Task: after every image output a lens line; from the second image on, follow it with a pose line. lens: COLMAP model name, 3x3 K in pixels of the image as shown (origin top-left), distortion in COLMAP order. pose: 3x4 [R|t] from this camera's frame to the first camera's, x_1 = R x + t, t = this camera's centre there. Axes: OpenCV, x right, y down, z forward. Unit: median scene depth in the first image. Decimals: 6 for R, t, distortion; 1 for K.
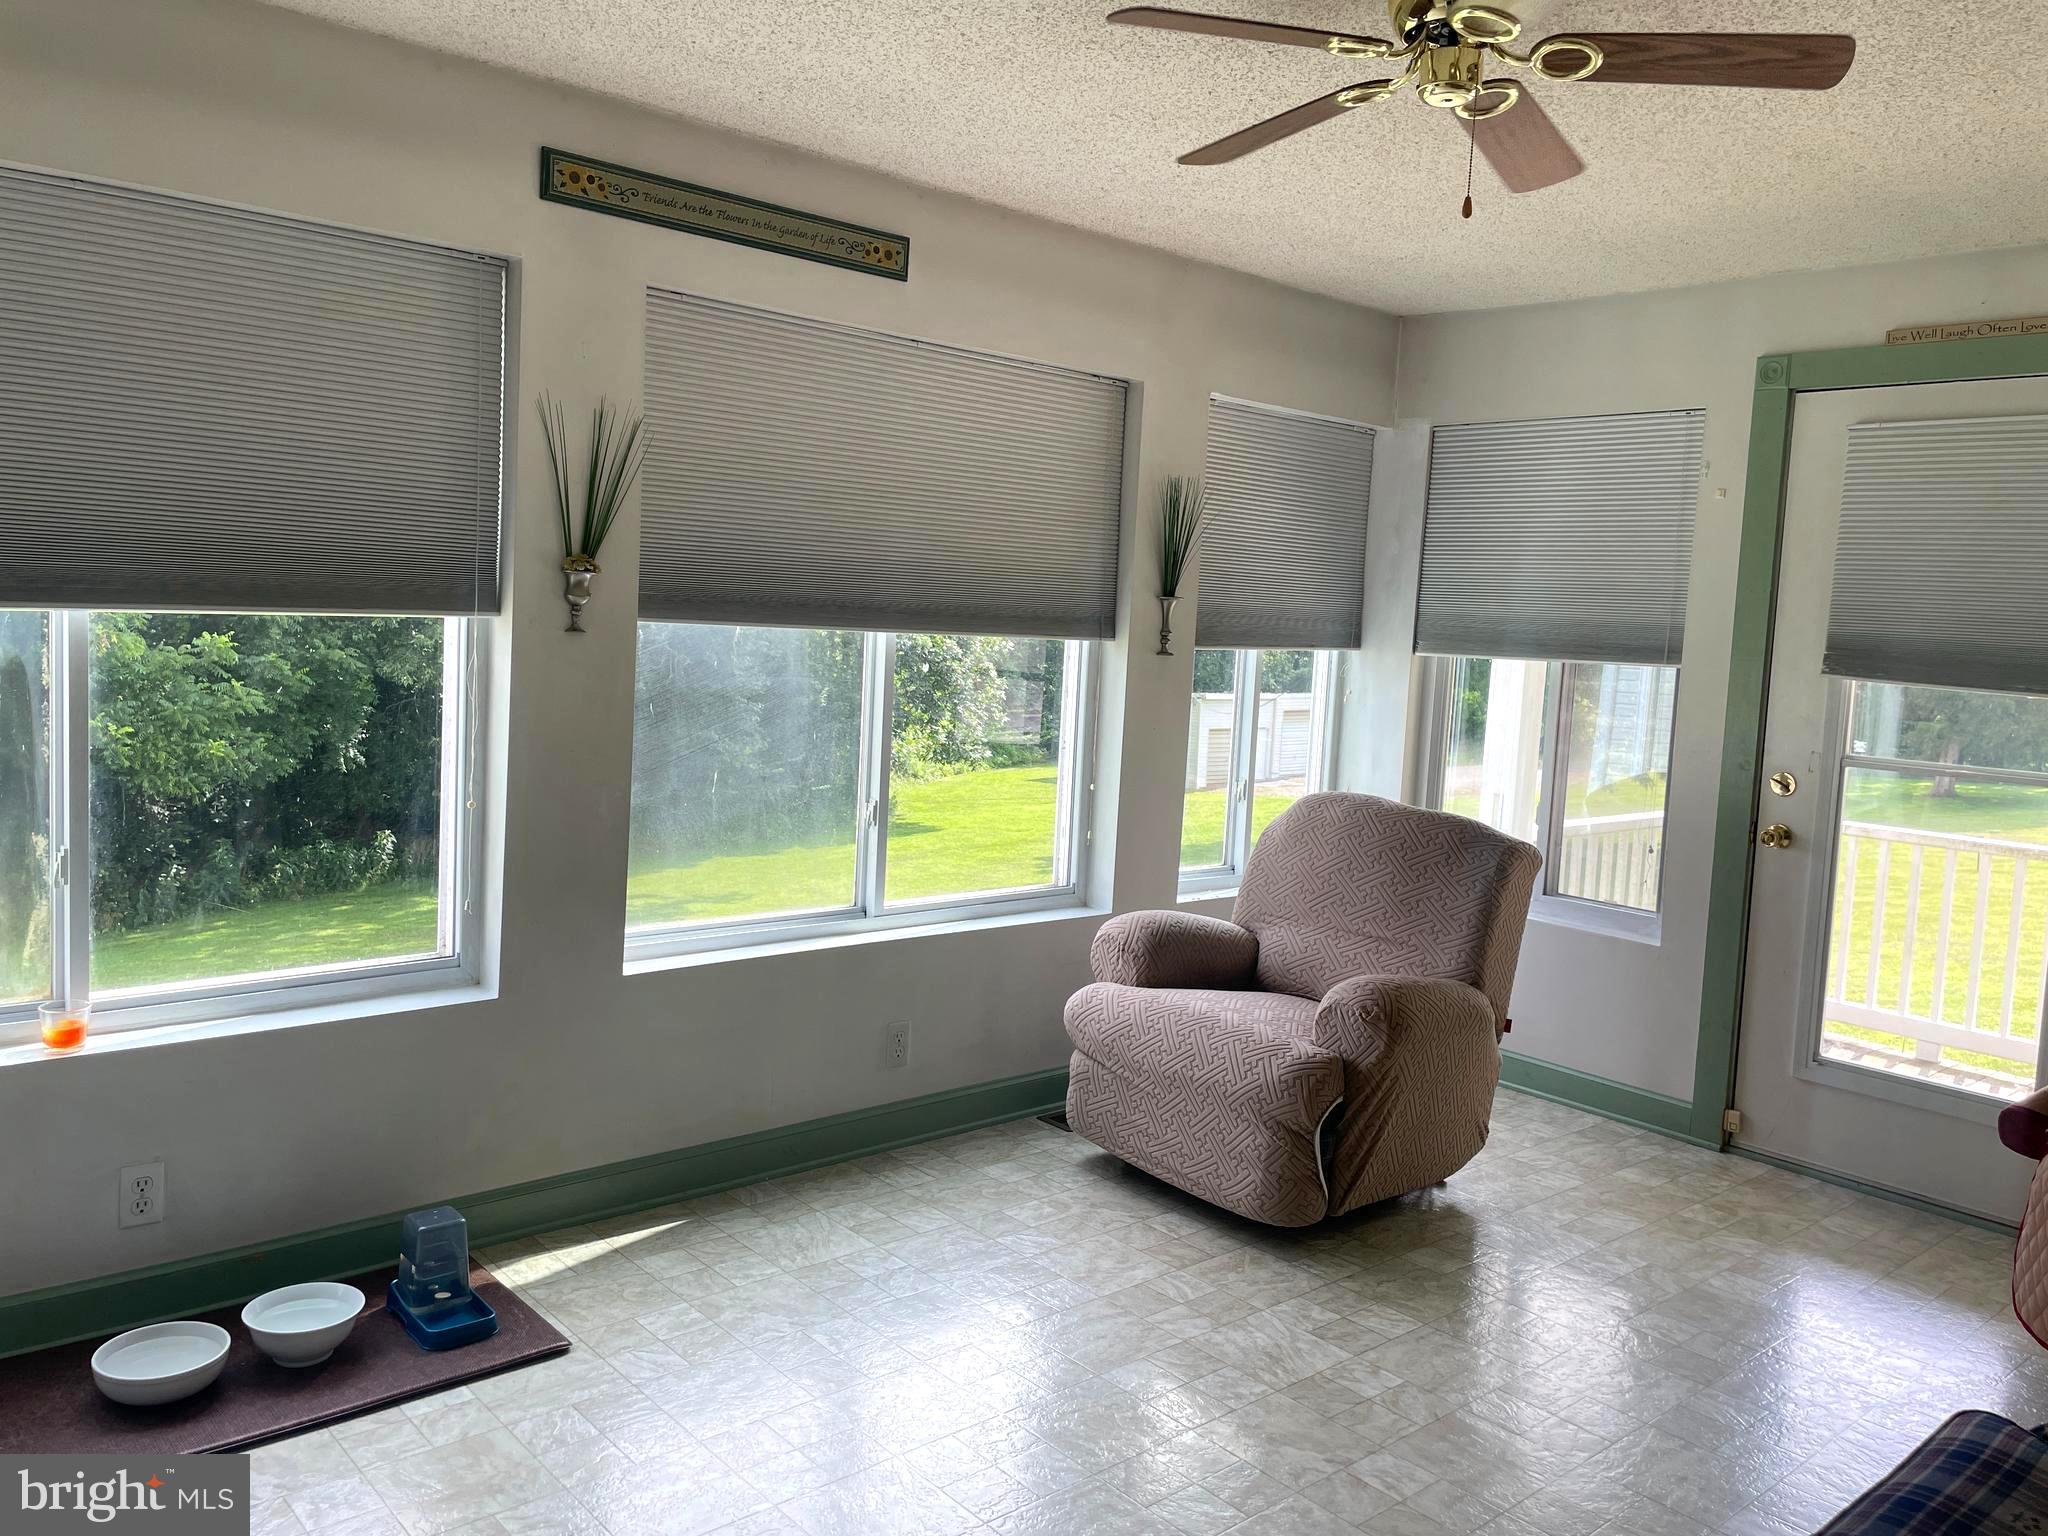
lens RADIAL K [[1567.6, 0, 1019.8], [0, 1567.6, 776.2], [0, 0, 1]] dist [0.060597, -0.076697]
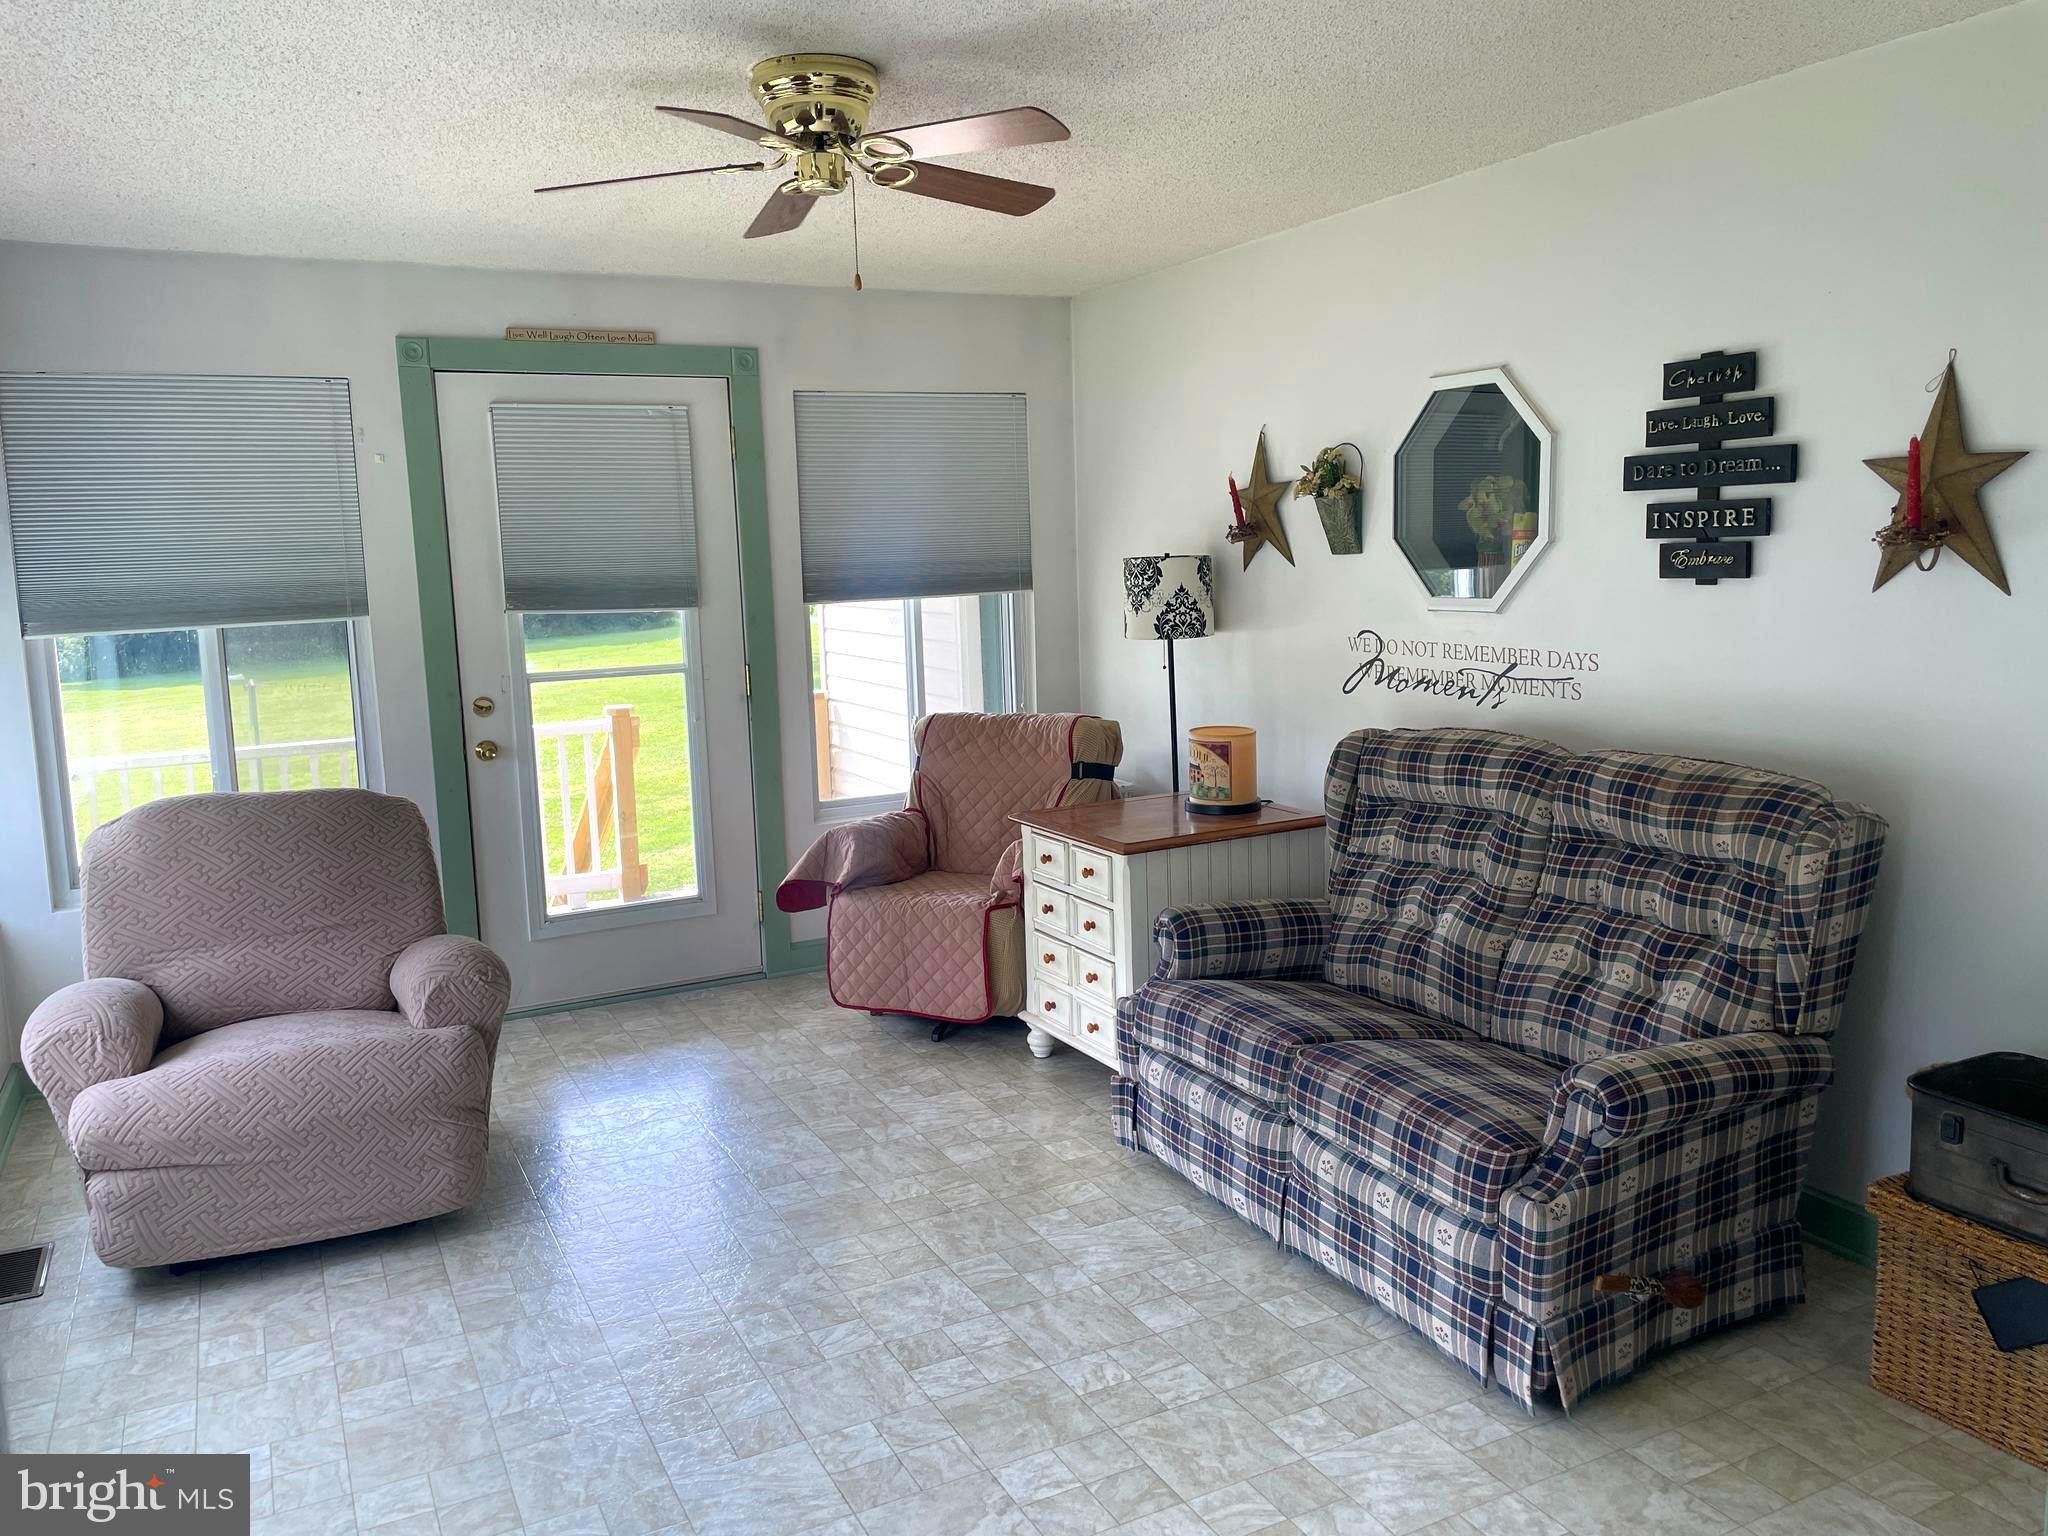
lens RADIAL K [[1567.6, 0, 1022.9], [0, 1567.6, 757.9], [0, 0, 1]] dist [0.060597, -0.076697]
pose [[0.222001, -0.188473, 0.956657, -0.599381], [0.152125, 0.975820, 0.156947, -0.085229], [-0.963106, 0.110689, 0.245304, 0.346499]]
